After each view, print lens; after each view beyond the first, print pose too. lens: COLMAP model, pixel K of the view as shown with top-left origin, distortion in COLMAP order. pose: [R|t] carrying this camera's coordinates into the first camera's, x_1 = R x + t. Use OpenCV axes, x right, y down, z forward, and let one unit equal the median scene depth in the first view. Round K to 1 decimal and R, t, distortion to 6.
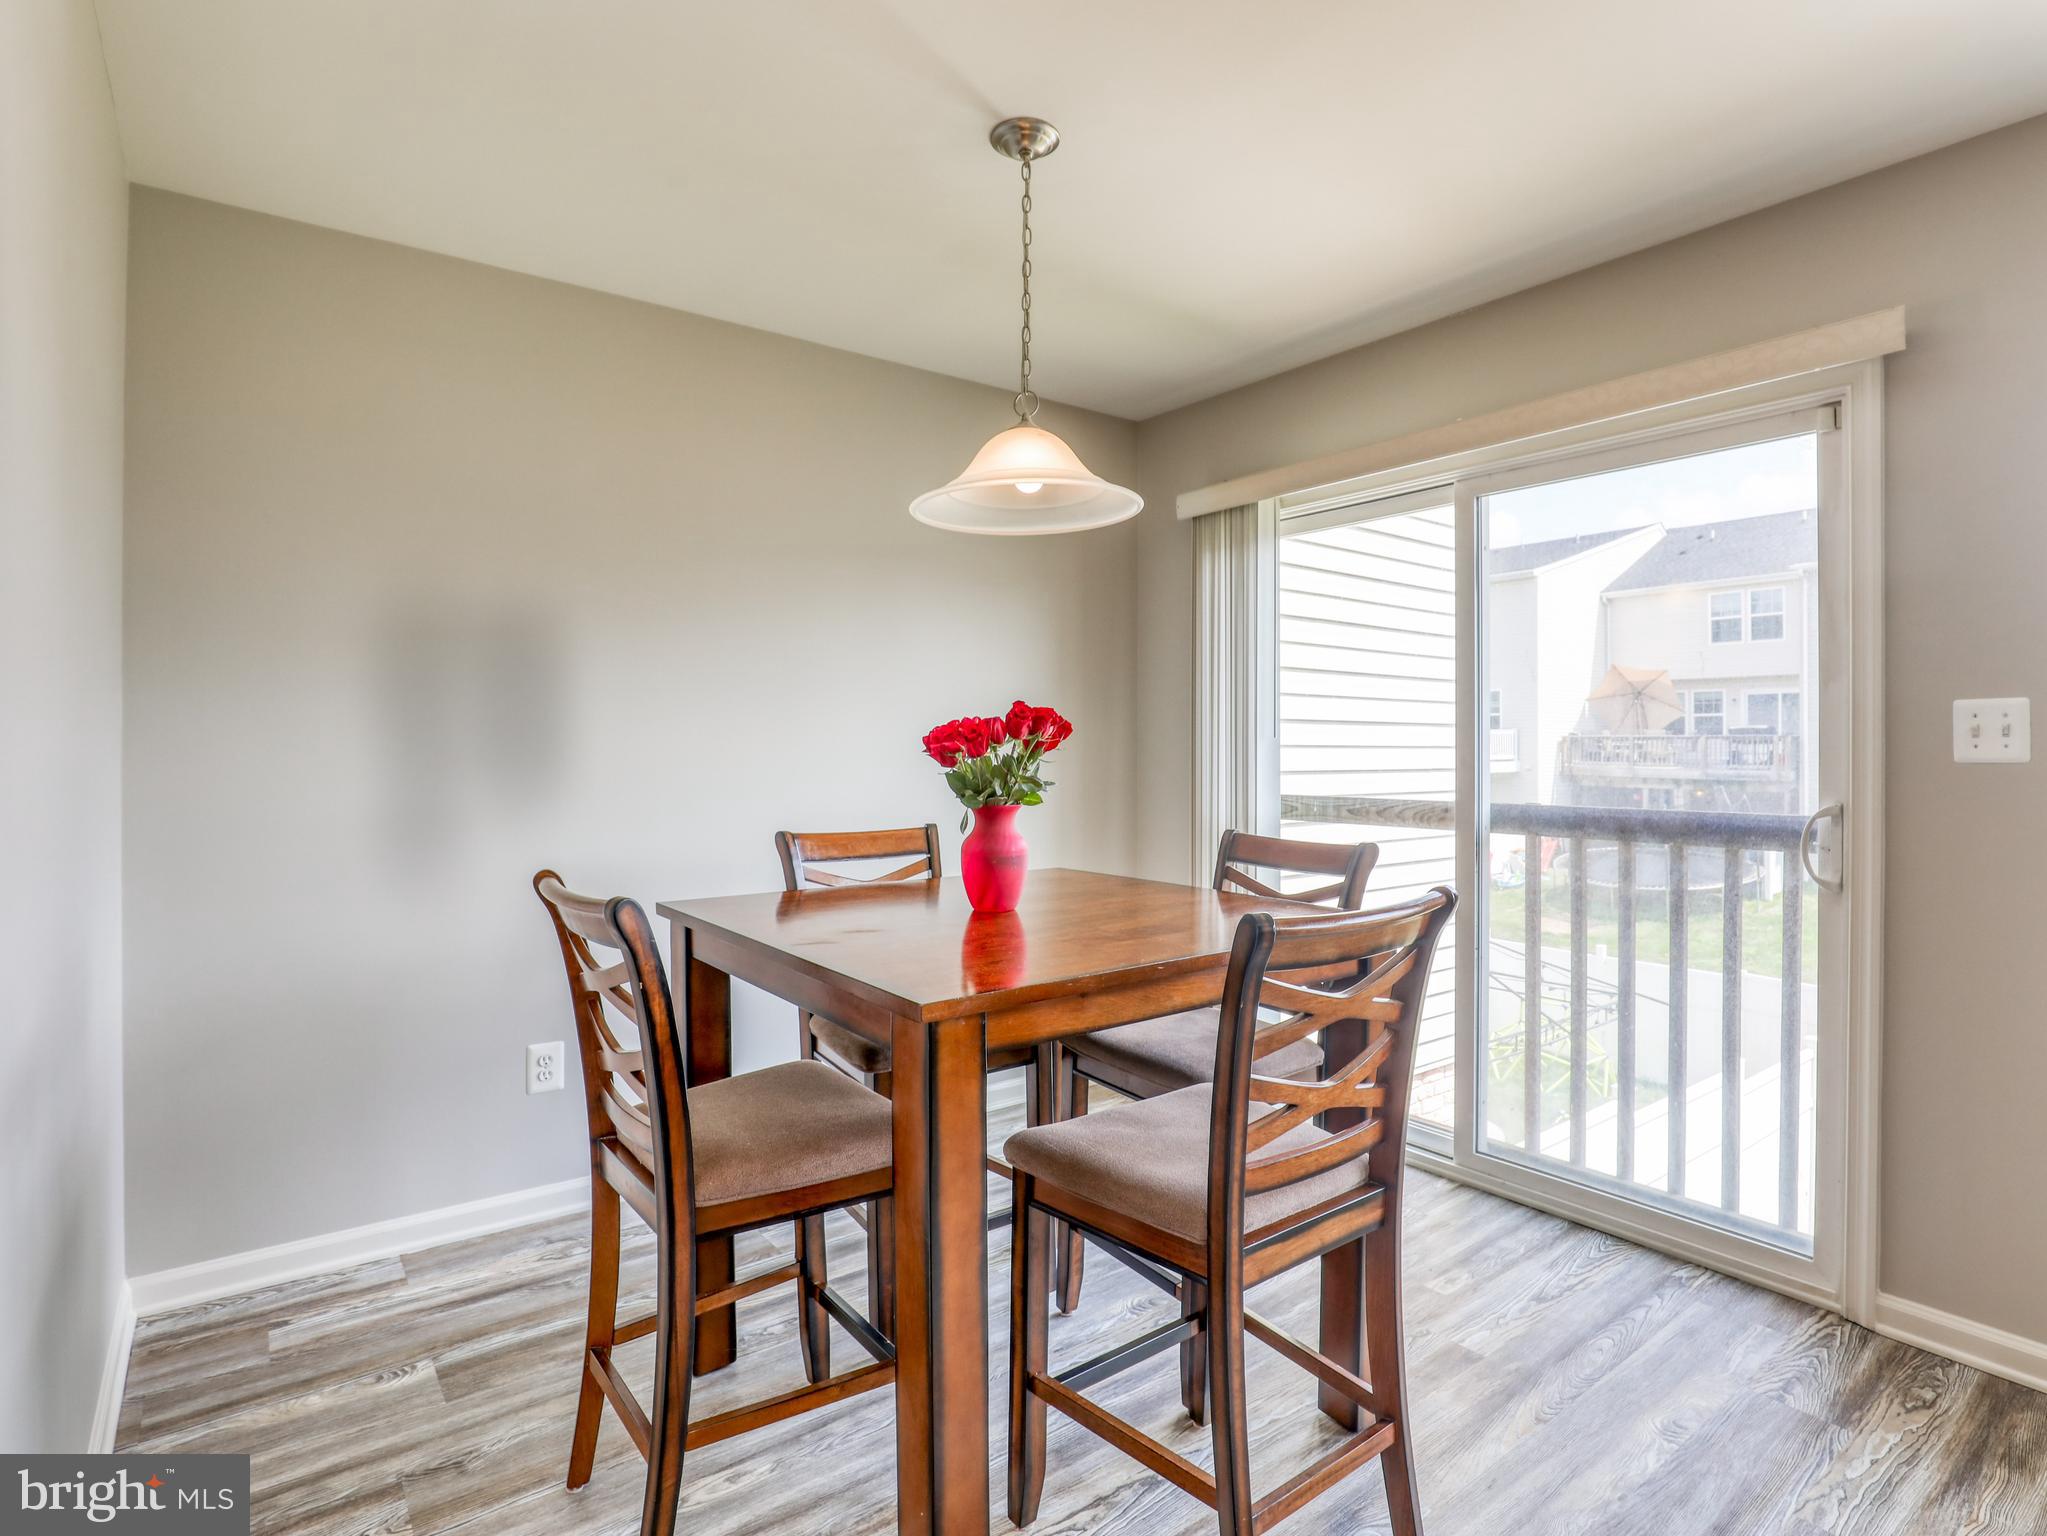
lens RADIAL K [[1066.3, 0, 1031.0], [0, 1066.3, 755.4], [0, 0, 1]] dist [-0.034939, 0.006507]
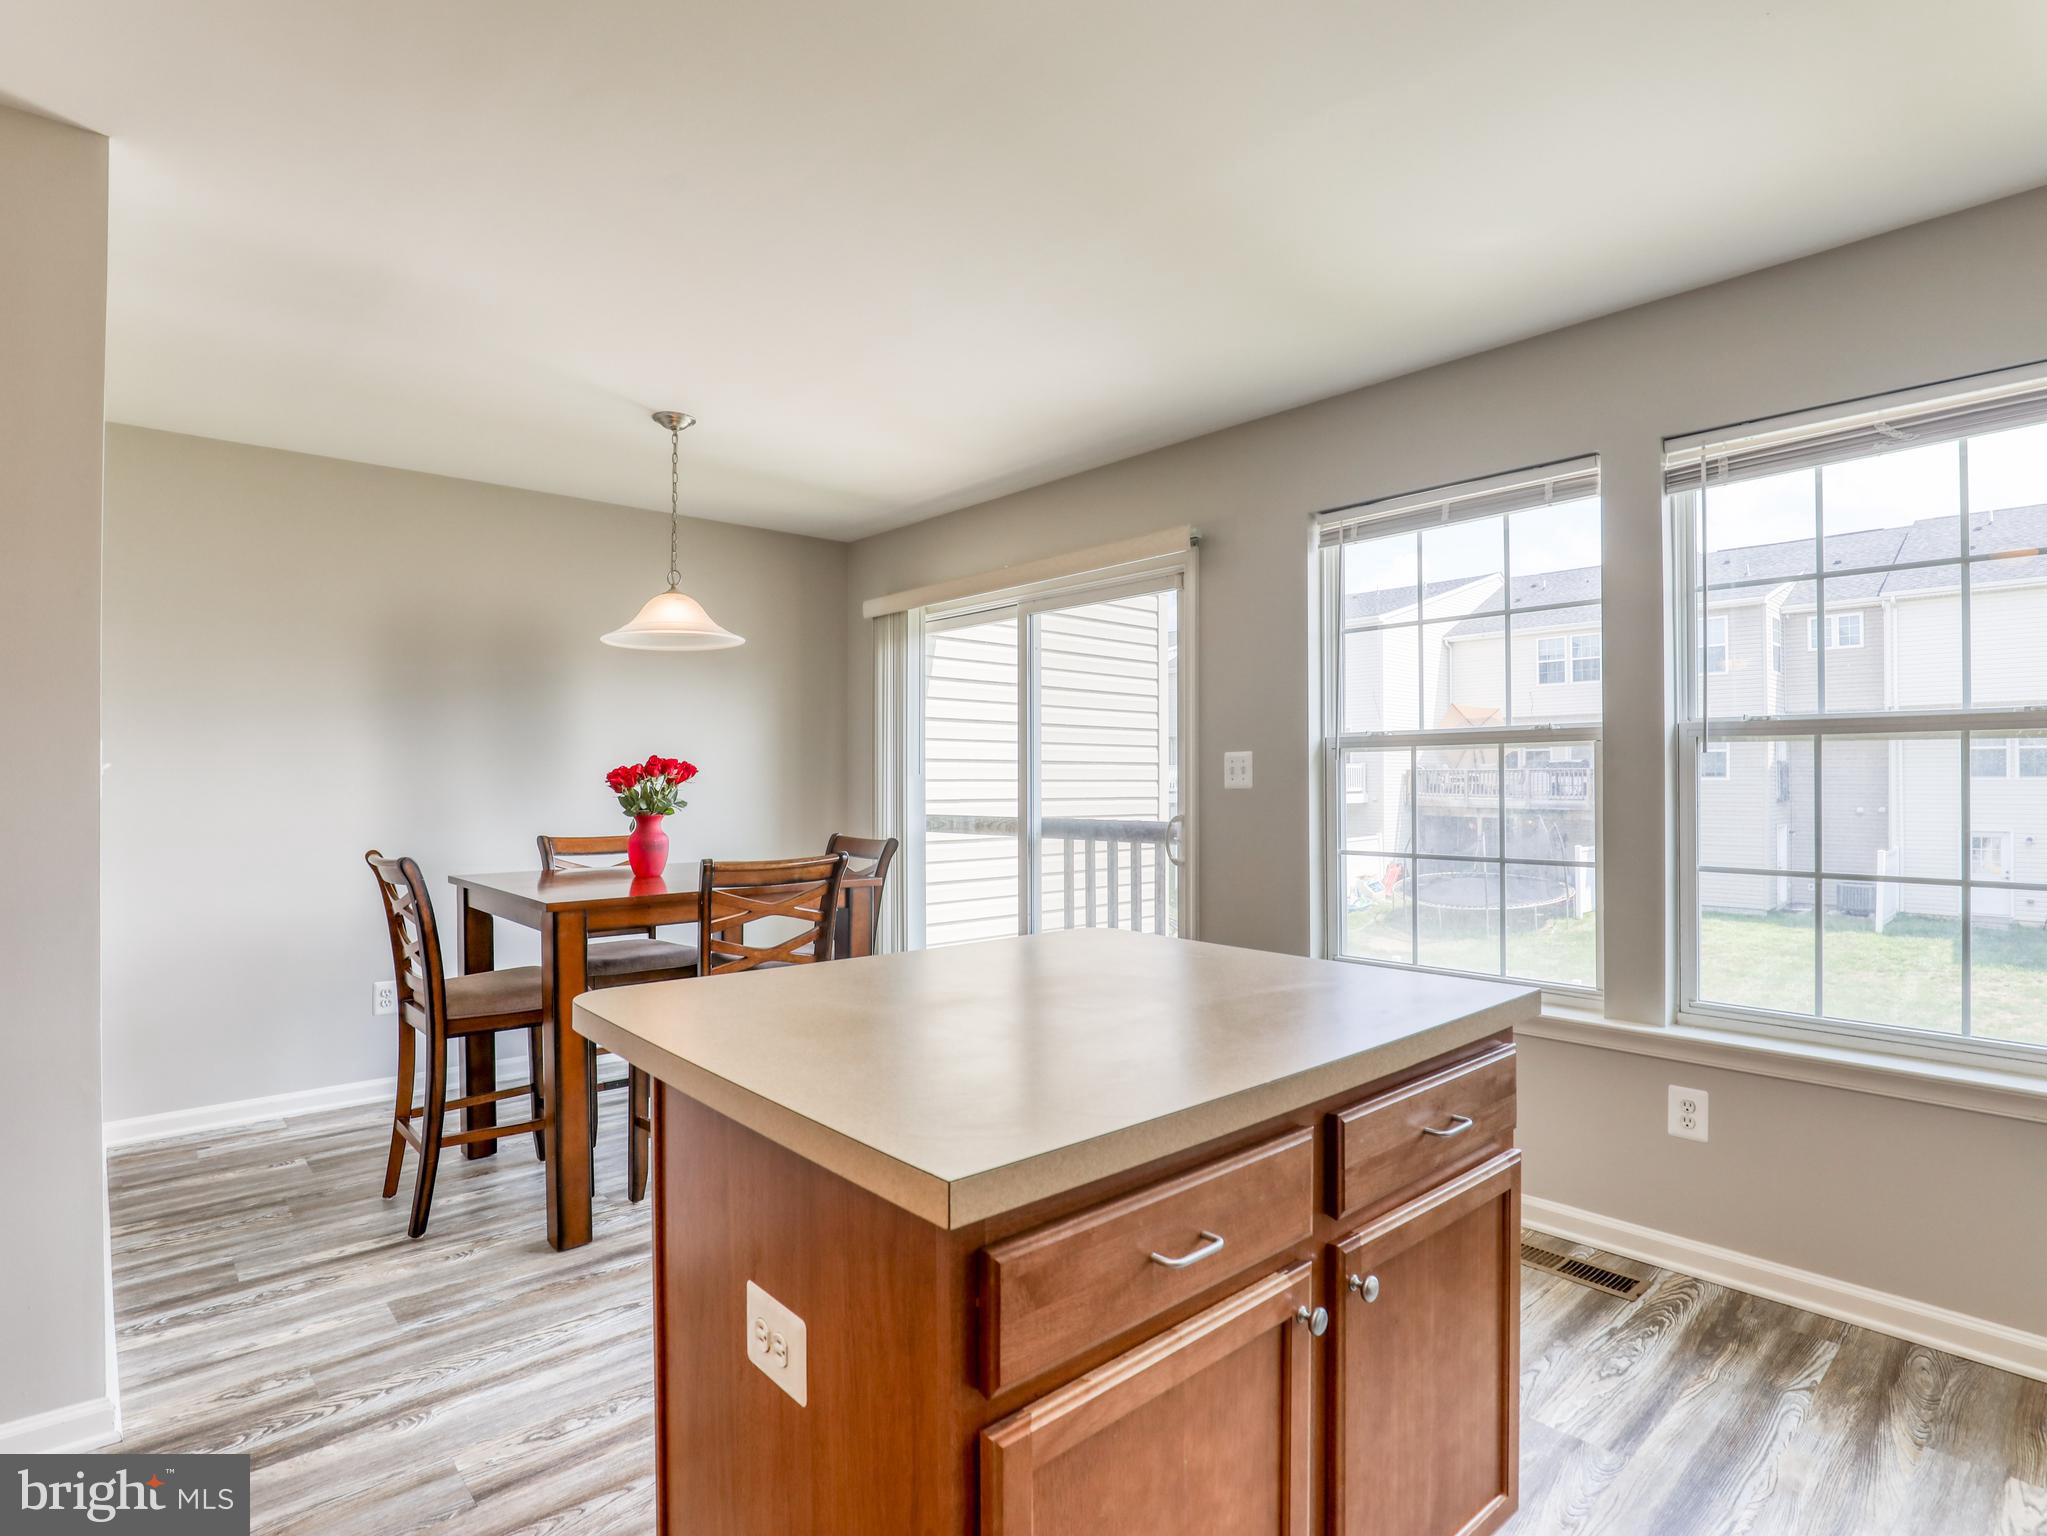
lens RADIAL K [[1066.3, 0, 1028.5], [0, 1066.3, 775.6], [0, 0, 1]] dist [-0.034939, 0.006507]
pose [[0.996415, -0.002877, 0.084554, 0.415151], [0.003992, 0.999907, -0.013015, 0.007260], [-0.084509, 0.013306, 0.996334, -0.728630]]
